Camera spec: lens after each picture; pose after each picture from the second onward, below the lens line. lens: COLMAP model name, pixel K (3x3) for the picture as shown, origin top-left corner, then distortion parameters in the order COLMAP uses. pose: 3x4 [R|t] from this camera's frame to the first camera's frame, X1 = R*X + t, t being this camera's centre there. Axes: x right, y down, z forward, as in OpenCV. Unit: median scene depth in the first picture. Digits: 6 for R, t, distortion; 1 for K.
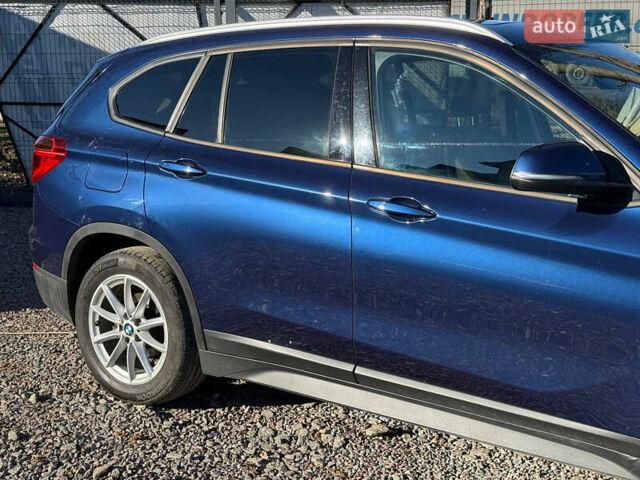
lens RADIAL K [[908.0, 0, 320.0], [0, 908.0, 240.0], [0, 0, 1]] dist [0.152205, -0.125323]
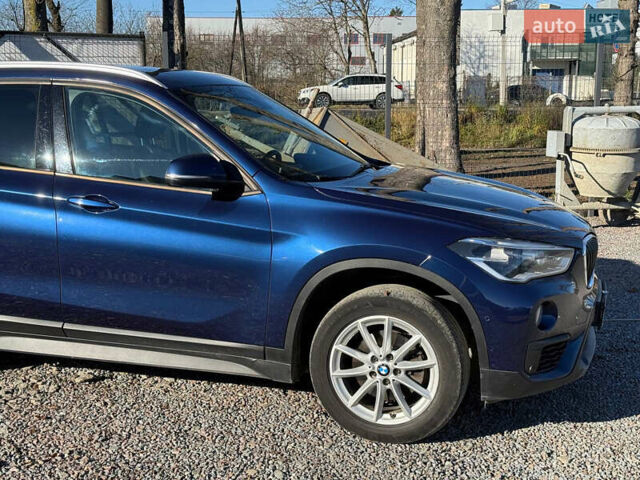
lens RADIAL K [[908.0, 0, 320.0], [0, 908.0, 240.0], [0, 0, 1]] dist [0.152205, -0.125323]
pose [[0.953862, -0.040004, 0.297567, 0.001145], [0.047592, 0.998699, -0.018295, 0.057589], [-0.296448, 0.031612, 0.954526, -0.394421]]
